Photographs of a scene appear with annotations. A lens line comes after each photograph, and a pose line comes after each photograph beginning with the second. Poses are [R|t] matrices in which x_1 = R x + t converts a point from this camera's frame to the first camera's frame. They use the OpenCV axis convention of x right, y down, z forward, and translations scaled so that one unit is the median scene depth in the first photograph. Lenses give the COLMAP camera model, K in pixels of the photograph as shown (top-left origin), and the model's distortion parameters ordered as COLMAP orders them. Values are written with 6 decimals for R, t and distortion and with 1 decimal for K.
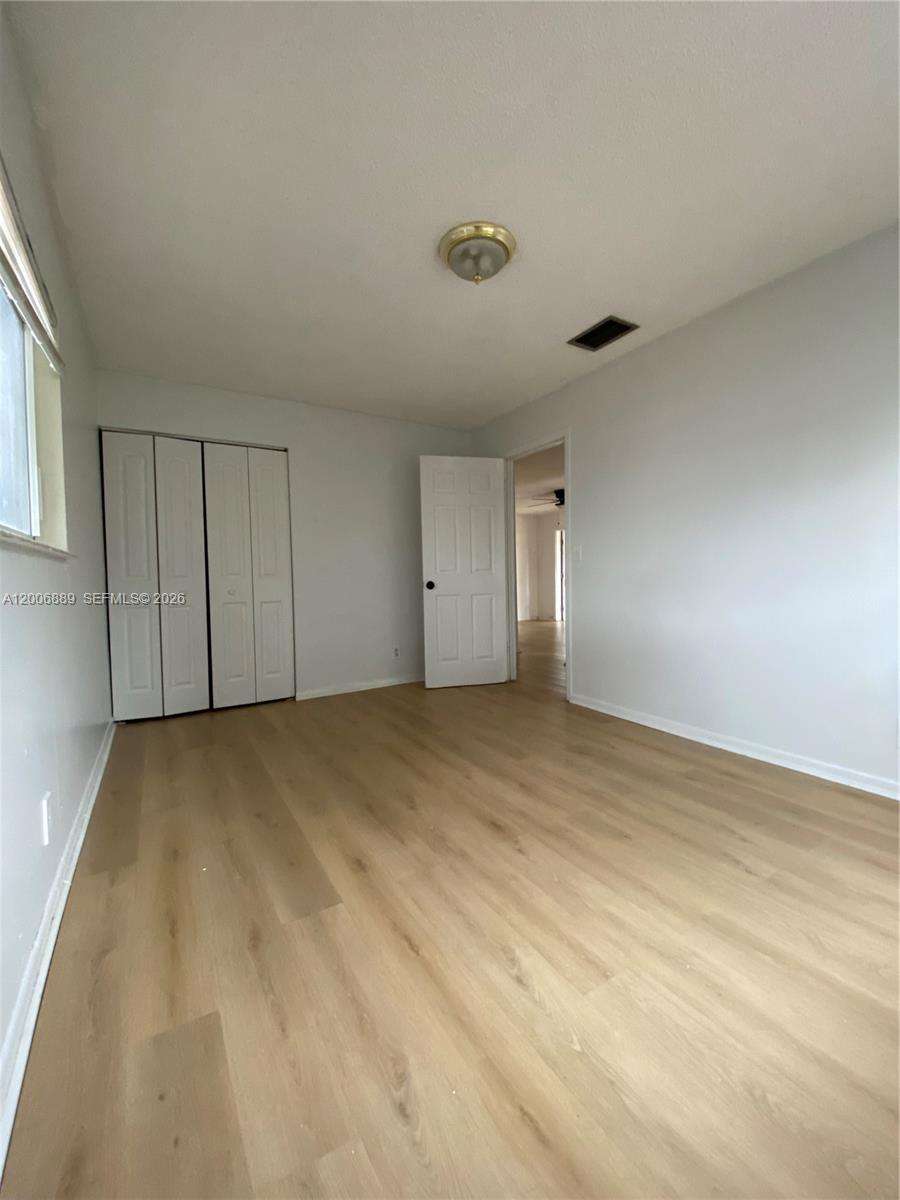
lens RADIAL K [[477.3, 0, 455.2], [0, 477.3, 594.5], [0, 0, 1]] dist [-0.001559, -0.000462]
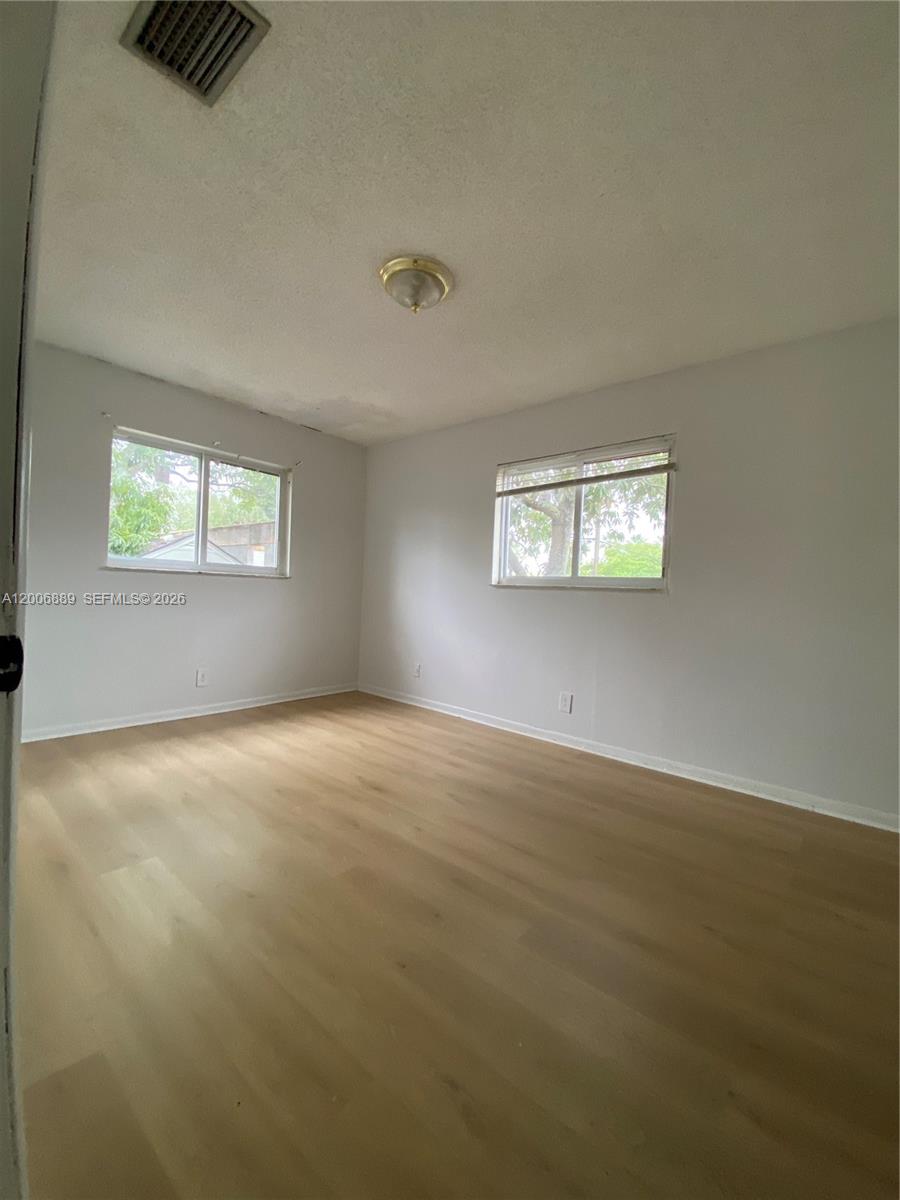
lens RADIAL K [[477.3, 0, 455.2], [0, 477.3, 594.5], [0, 0, 1]] dist [-0.001559, -0.000462]
pose [[-0.948087, -0.019915, -0.317387, 0.379549], [-0.037429, 0.998088, 0.049181, -0.139417], [0.315801, 0.058507, -0.947020, 2.780058]]
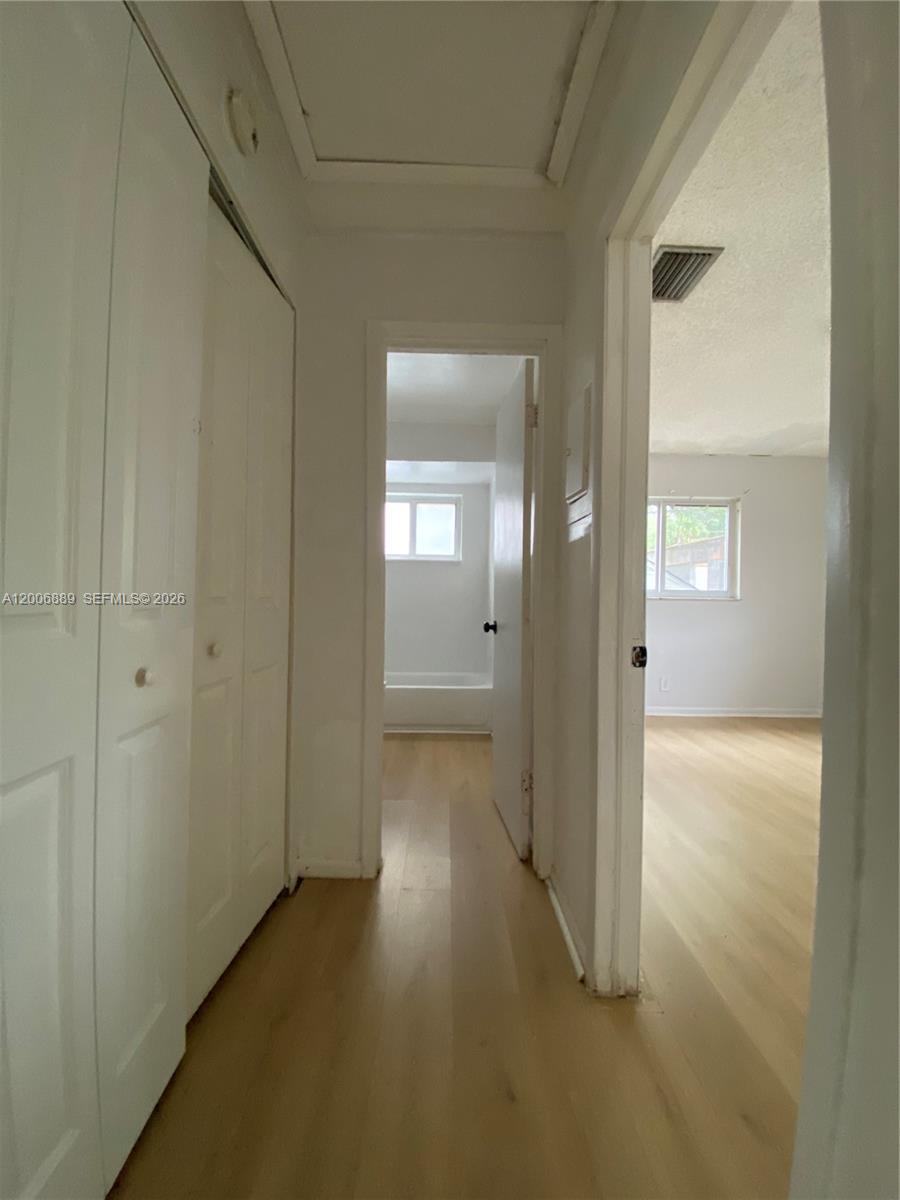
lens RADIAL K [[477.3, 0, 455.2], [0, 477.3, 594.5], [0, 0, 1]] dist [-0.001559, -0.000462]
pose [[-0.856998, -0.001850, 0.515316, 0.406171], [0.014137, 0.999533, 0.027098, -0.206540], [-0.515125, 0.030508, -0.856572, 3.287890]]
